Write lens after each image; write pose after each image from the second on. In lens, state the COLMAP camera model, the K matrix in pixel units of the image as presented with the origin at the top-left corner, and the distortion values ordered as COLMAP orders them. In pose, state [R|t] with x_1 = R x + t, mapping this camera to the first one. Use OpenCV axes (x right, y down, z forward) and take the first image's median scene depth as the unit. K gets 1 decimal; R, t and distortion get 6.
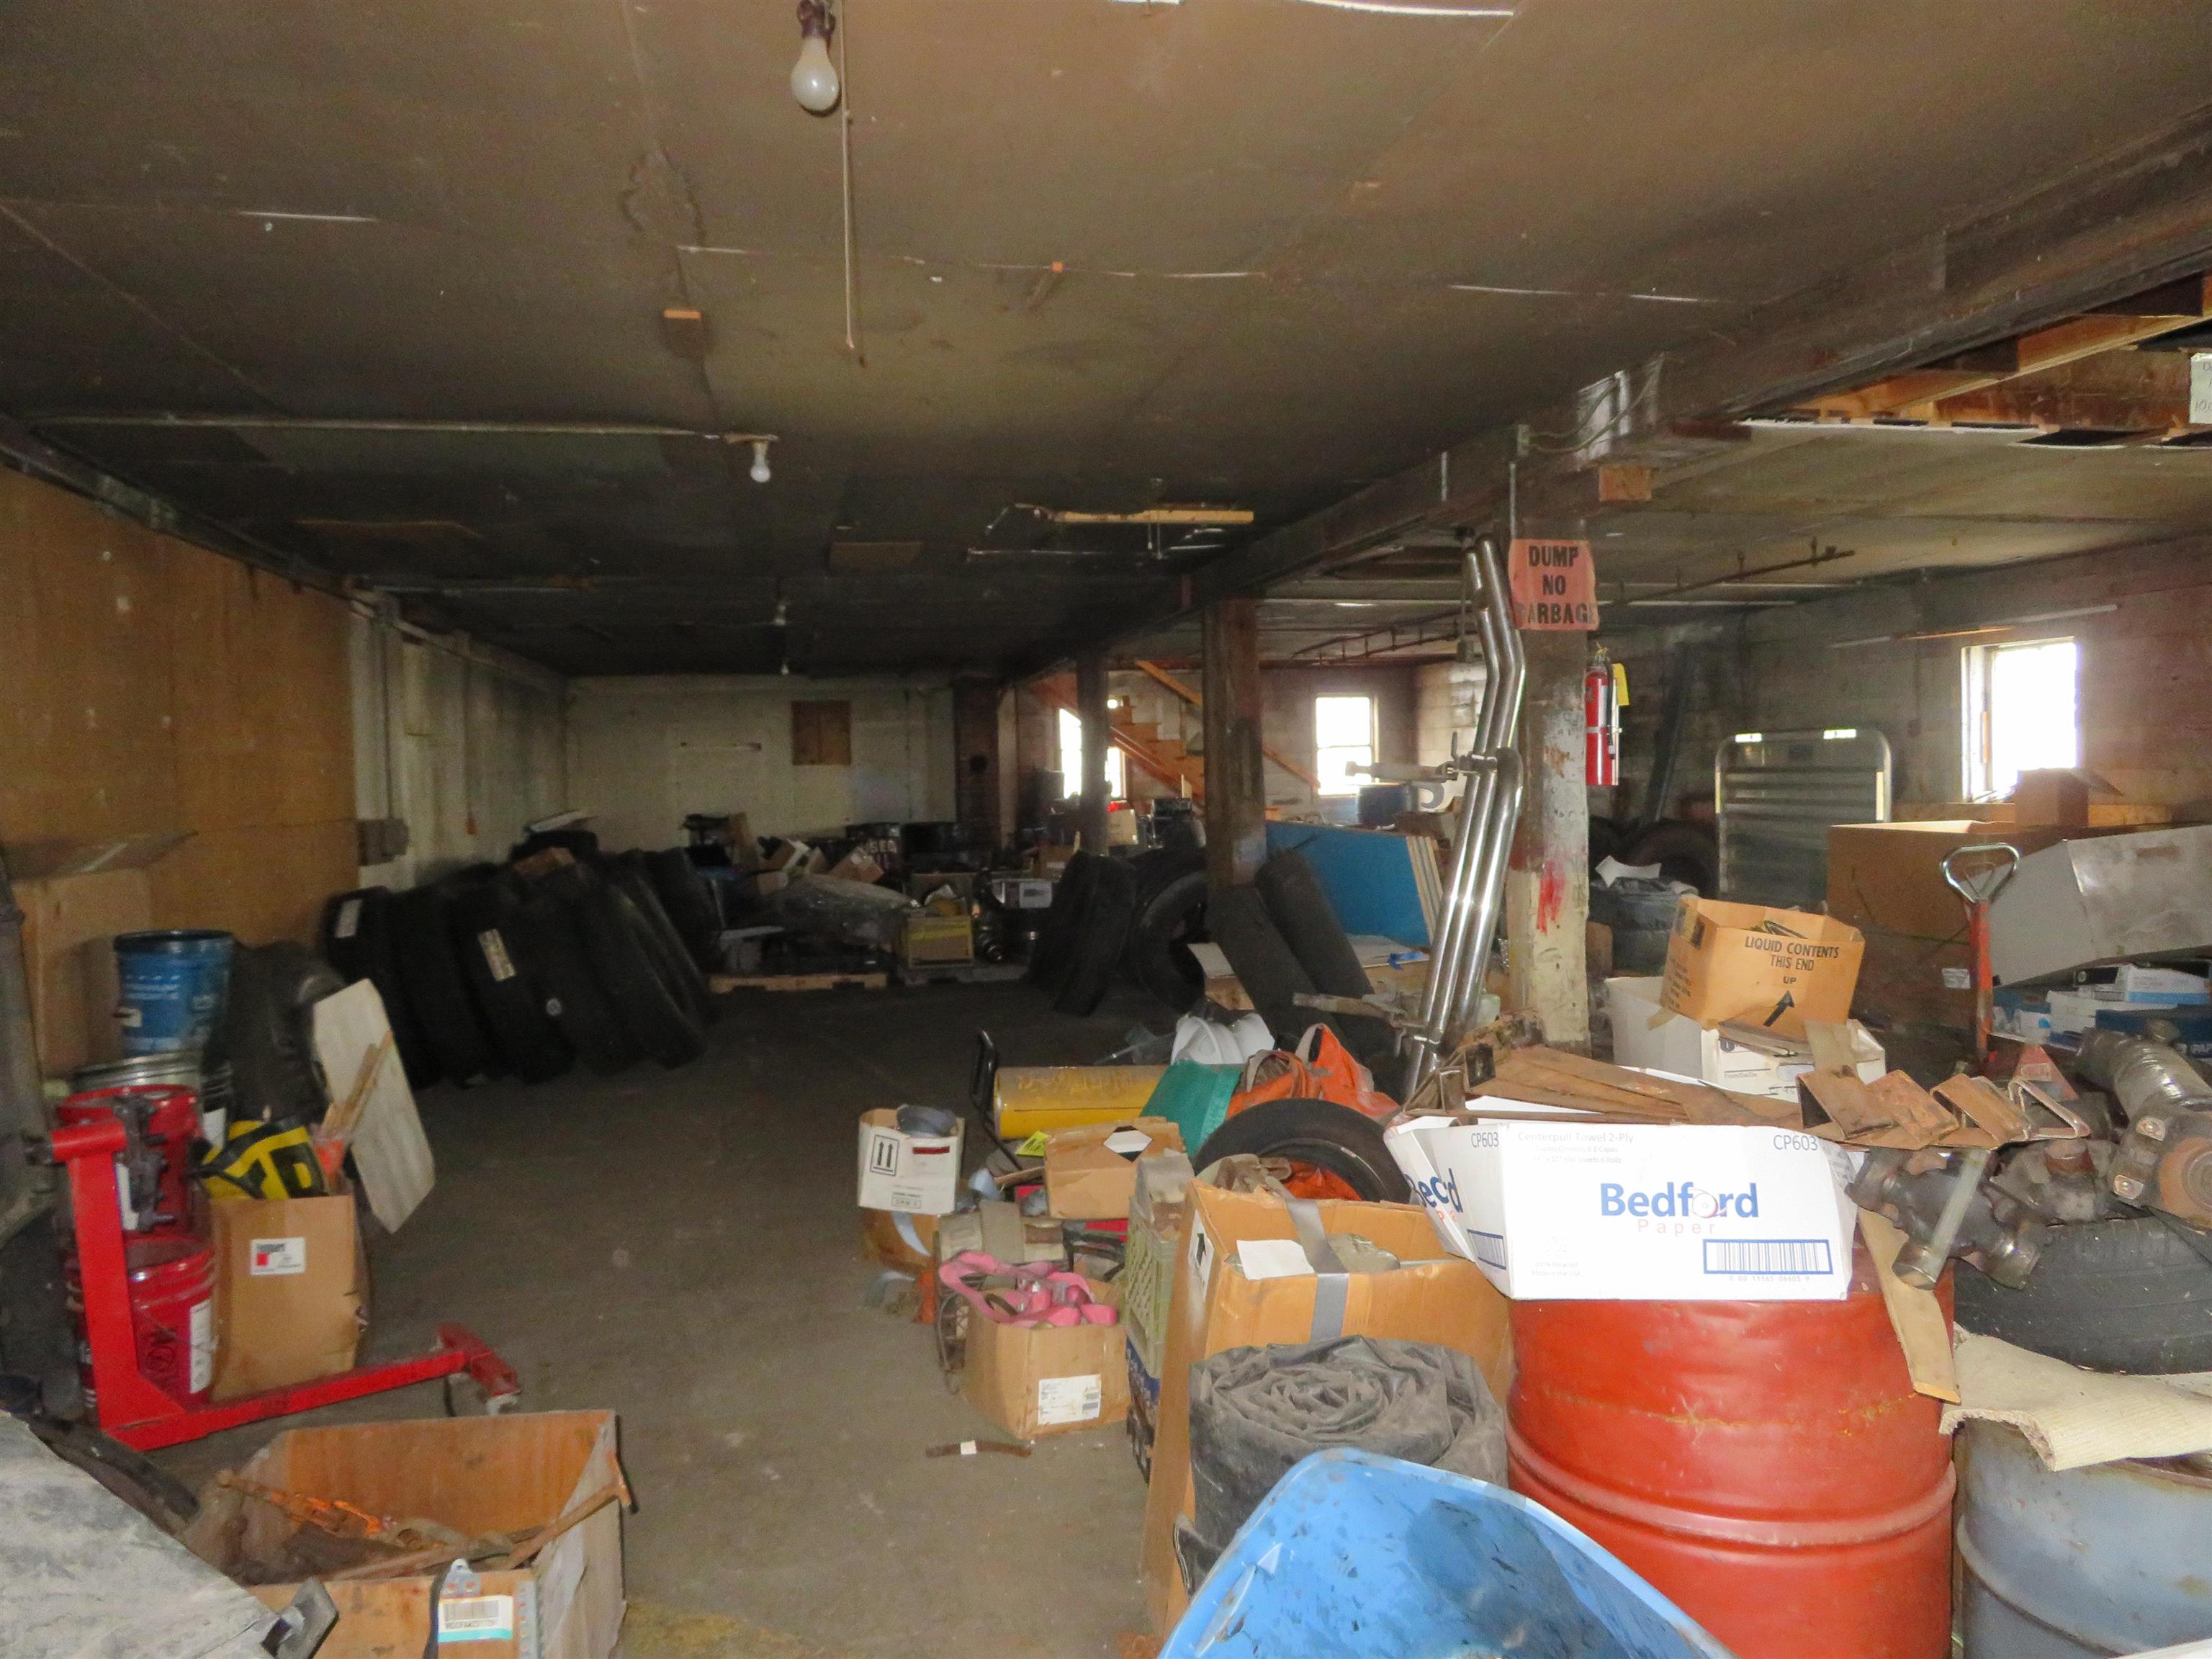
lens RADIAL K [[1582.1, 0, 1106.9], [0, 1582.1, 831.2], [0, 0, 1]] dist [-0.025759, 0.001015]
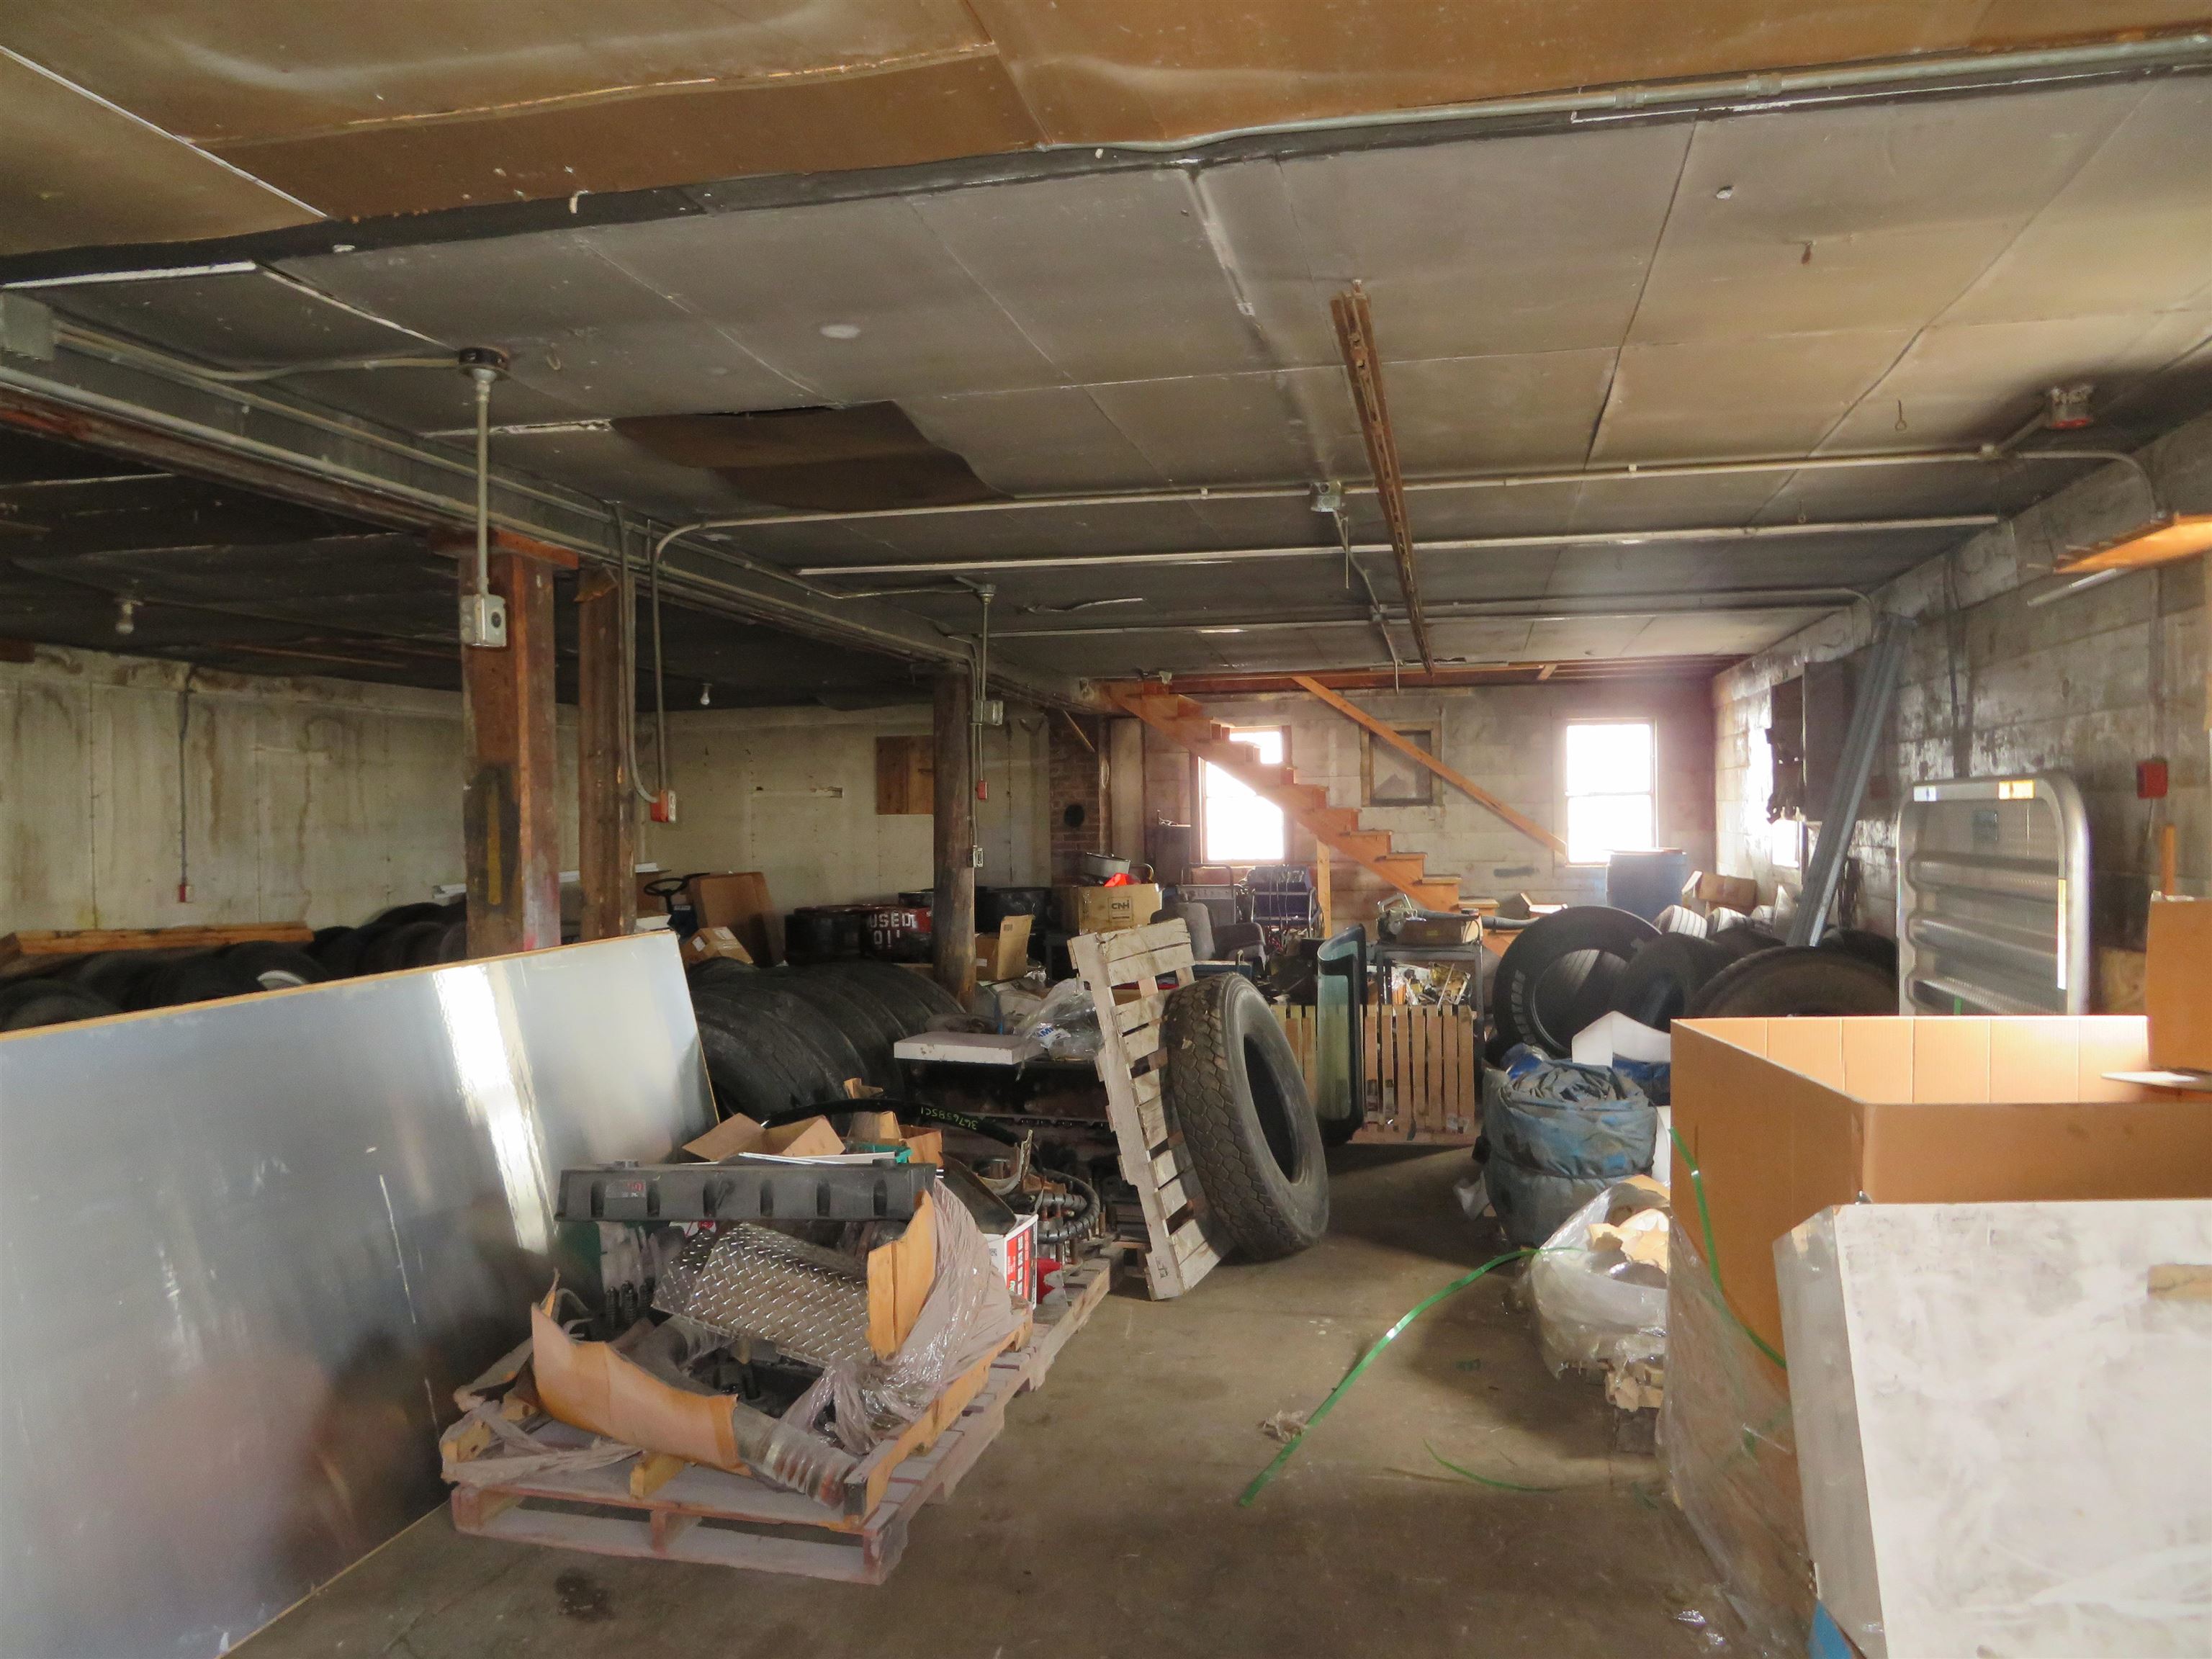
lens RADIAL K [[1582.1, 0, 1103.3], [0, 1582.1, 825.8], [0, 0, 1]] dist [-0.025759, 0.001015]
pose [[0.907403, 0.014436, -0.420014, 0.259052], [-0.024971, 0.999496, -0.019595, -0.022118], [0.419520, 0.028269, 0.907306, 0.293437]]
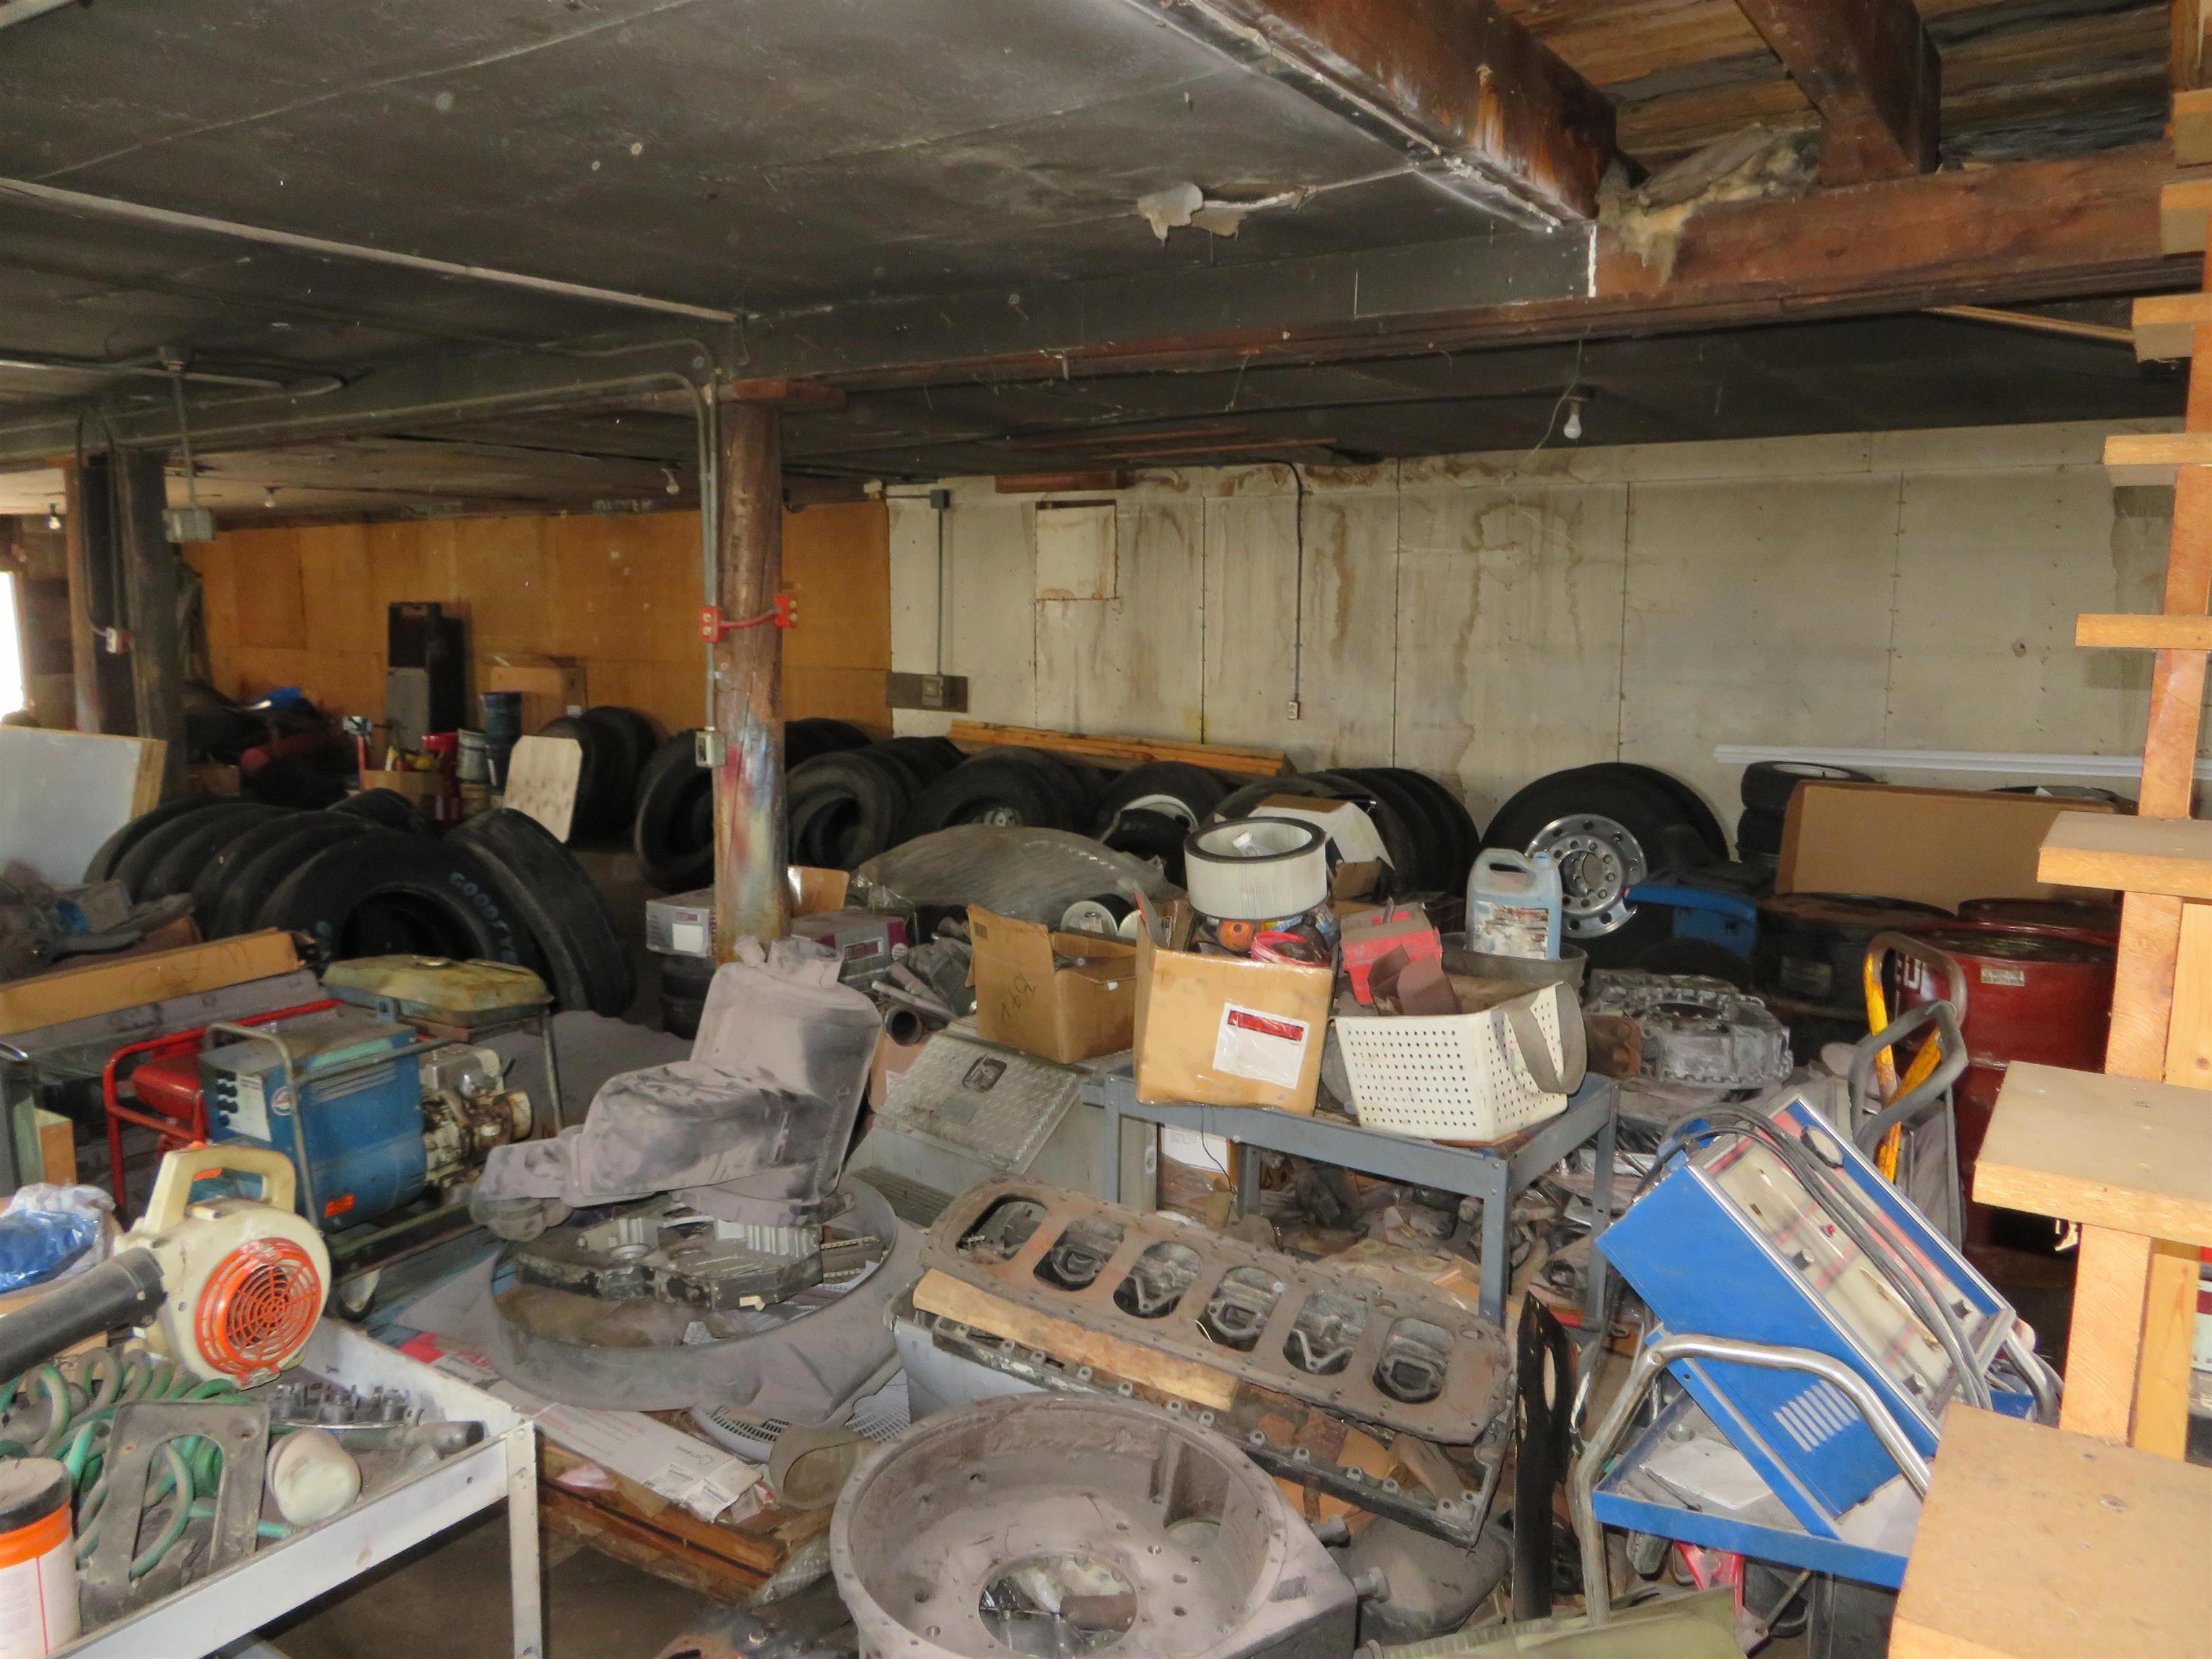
lens RADIAL K [[1582.1, 0, 1104.8], [0, 1582.1, 829.5], [0, 0, 1]] dist [-0.025759, 0.001015]
pose [[-0.720924, 0.118654, -0.682781, 0.180371], [-0.015421, 0.982243, 0.186977, -0.048989], [0.692843, 0.145325, -0.706293, 0.791726]]
